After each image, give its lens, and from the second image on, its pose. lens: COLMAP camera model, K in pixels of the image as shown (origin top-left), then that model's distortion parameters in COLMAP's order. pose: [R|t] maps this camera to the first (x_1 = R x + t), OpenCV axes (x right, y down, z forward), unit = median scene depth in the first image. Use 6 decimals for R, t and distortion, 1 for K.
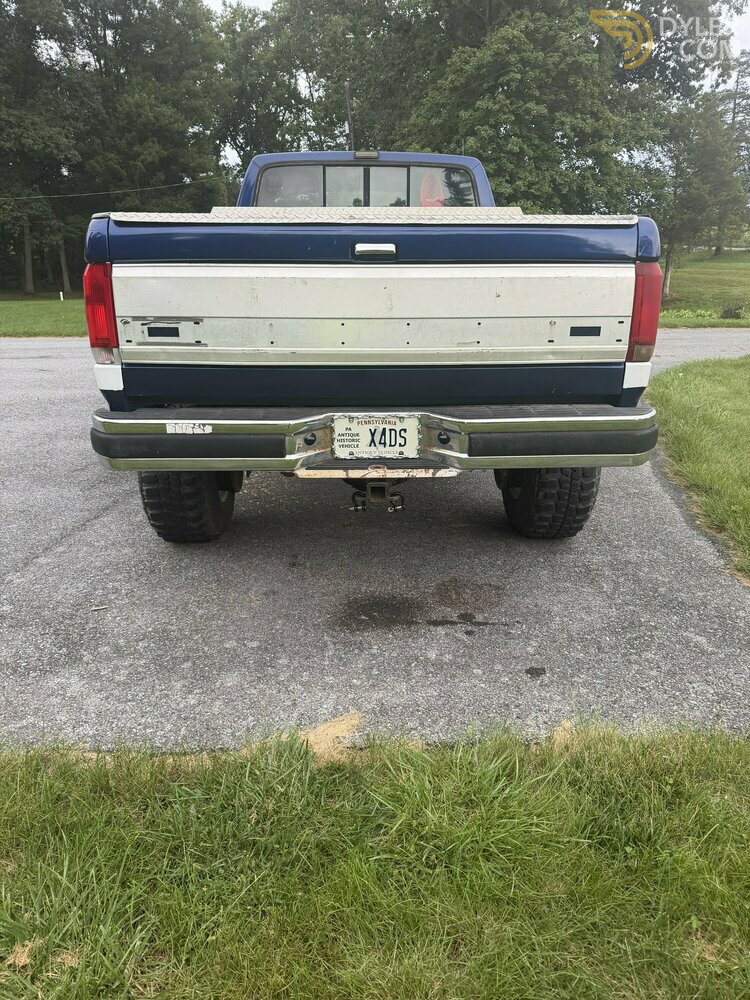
lens RADIAL K [[713.1, 0, 382.9], [0, 713.1, 498.5], [0, 0, 1]] dist [0.006030, -0.002211]
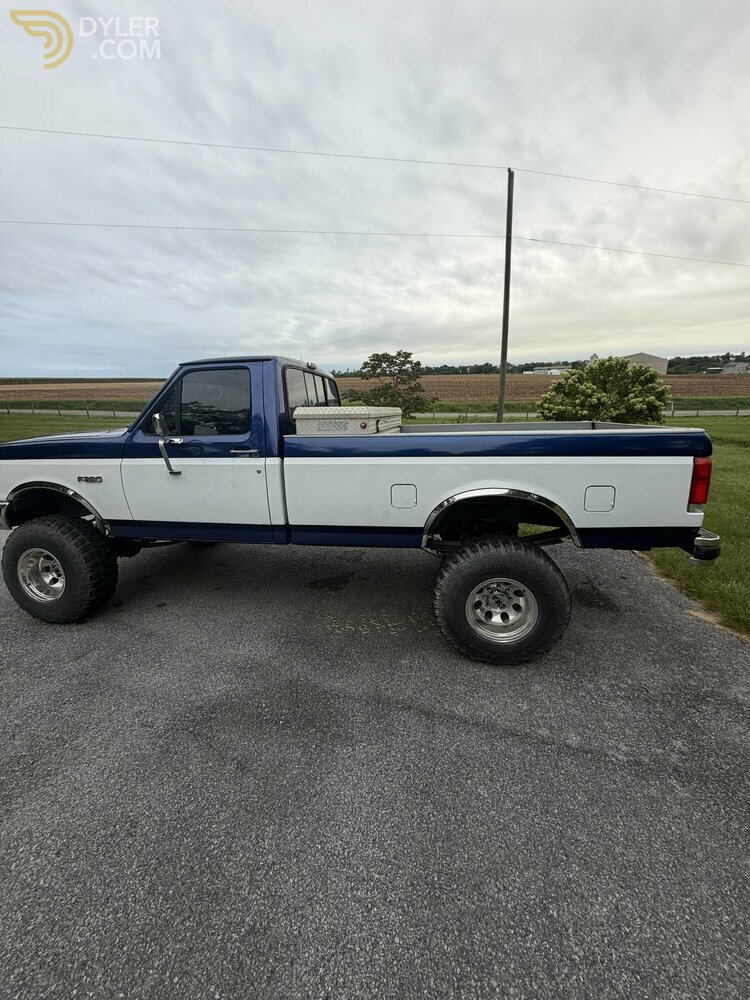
lens RADIAL K [[398.2, 0, 376.2], [0, 398.2, 502.2], [0, 0, 1]] dist [0.000939, -0.000658]
pose [[0.201895, -0.226518, 0.952853, -0.860278], [0.320734, 0.934532, 0.154204, -0.359641], [-0.925402, 0.274479, 0.261329, 0.864716]]
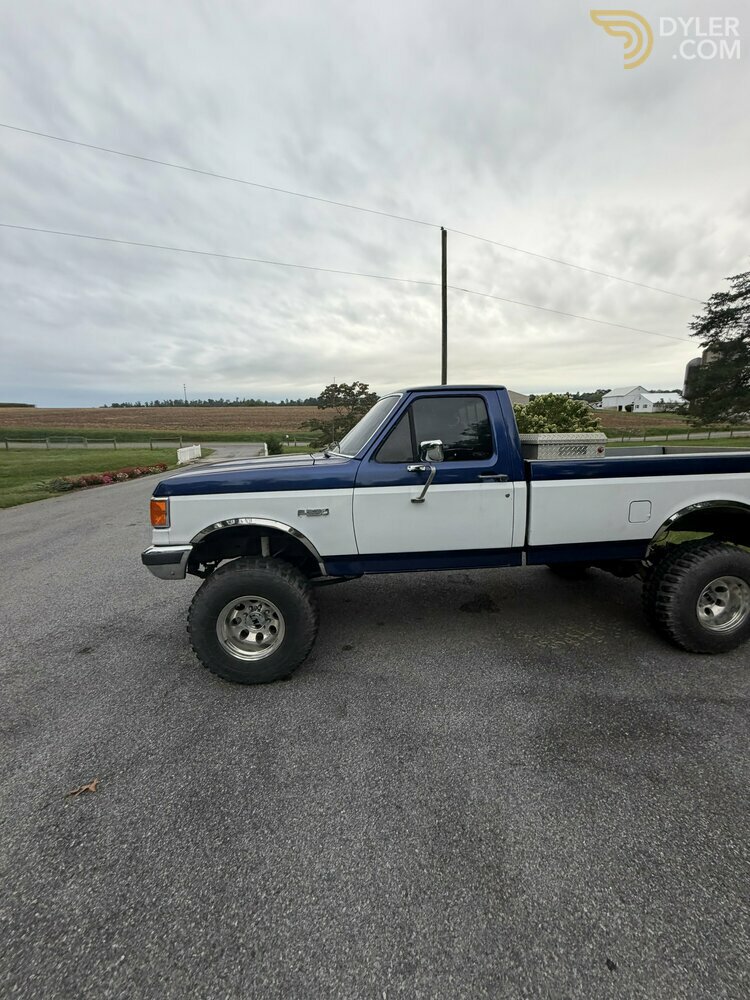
lens RADIAL K [[398.2, 0, 374.8], [0, 398.2, 504.5], [0, 0, 1]] dist [0.000939, -0.000658]
pose [[-0.061023, -0.166734, 0.984112, -0.912402], [0.327916, 0.927874, 0.177539, -0.548164], [-0.942734, 0.333540, -0.001947, 1.423626]]
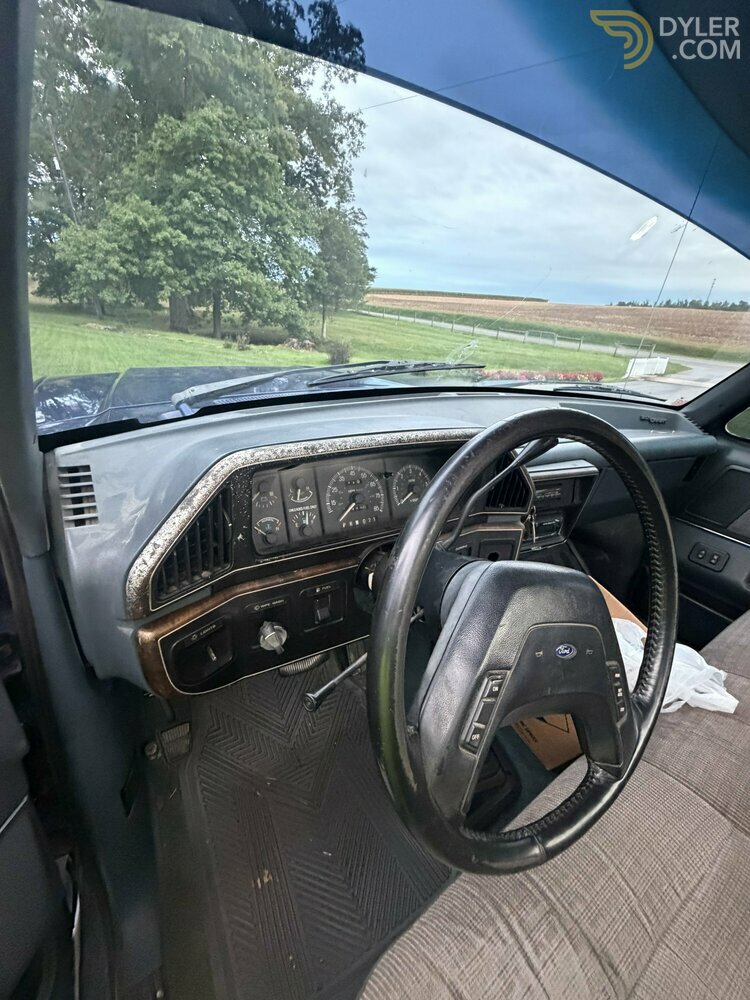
lens RADIAL K [[398.2, 0, 376.2], [0, 398.2, 497.3], [0, 0, 1]] dist [0.000939, -0.000658]
pose [[0.842898, -0.142790, 0.518782, -0.214224], [0.072627, 0.985515, 0.153252, -0.516586], [-0.533150, -0.091498, 0.841058, 1.289845]]
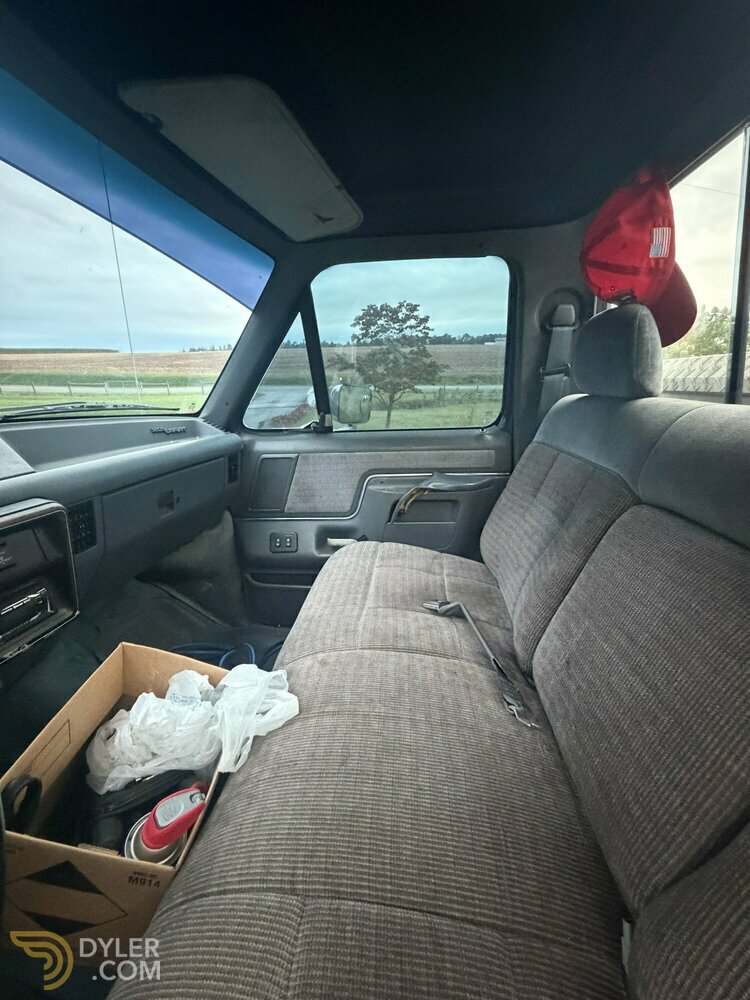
lens RADIAL K [[398.2, 0, 373.2], [0, 398.2, 499.6], [0, 0, 1]] dist [0.000939, -0.000658]
pose [[0.108471, -0.285825, 0.952123, -0.115953], [0.330887, 0.913542, 0.236547, -0.483007], [-0.937415, 0.289387, 0.193669, 1.263316]]
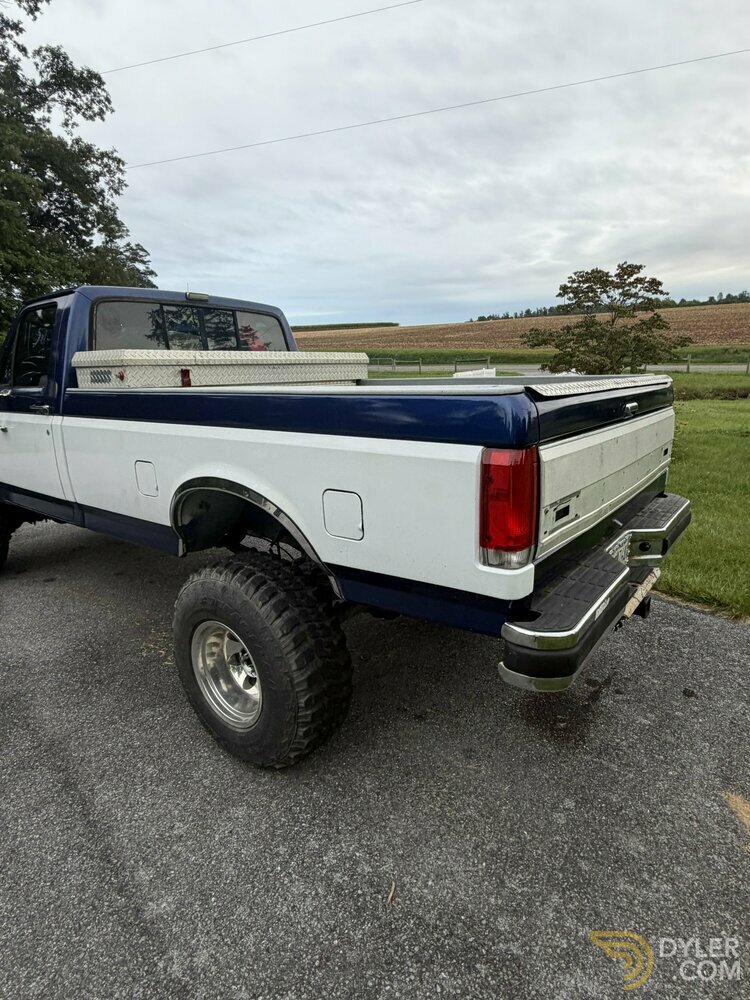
lens RADIAL K [[552.8, 0, 379.2], [0, 552.8, 497.5], [0, 0, 1]] dist [-0.003869, 0.000546]
pose [[0.639741, -0.192491, 0.744096, -0.545879], [0.260691, 0.965085, 0.025527, -0.187804], [-0.723029, 0.177648, 0.667585, 0.403173]]
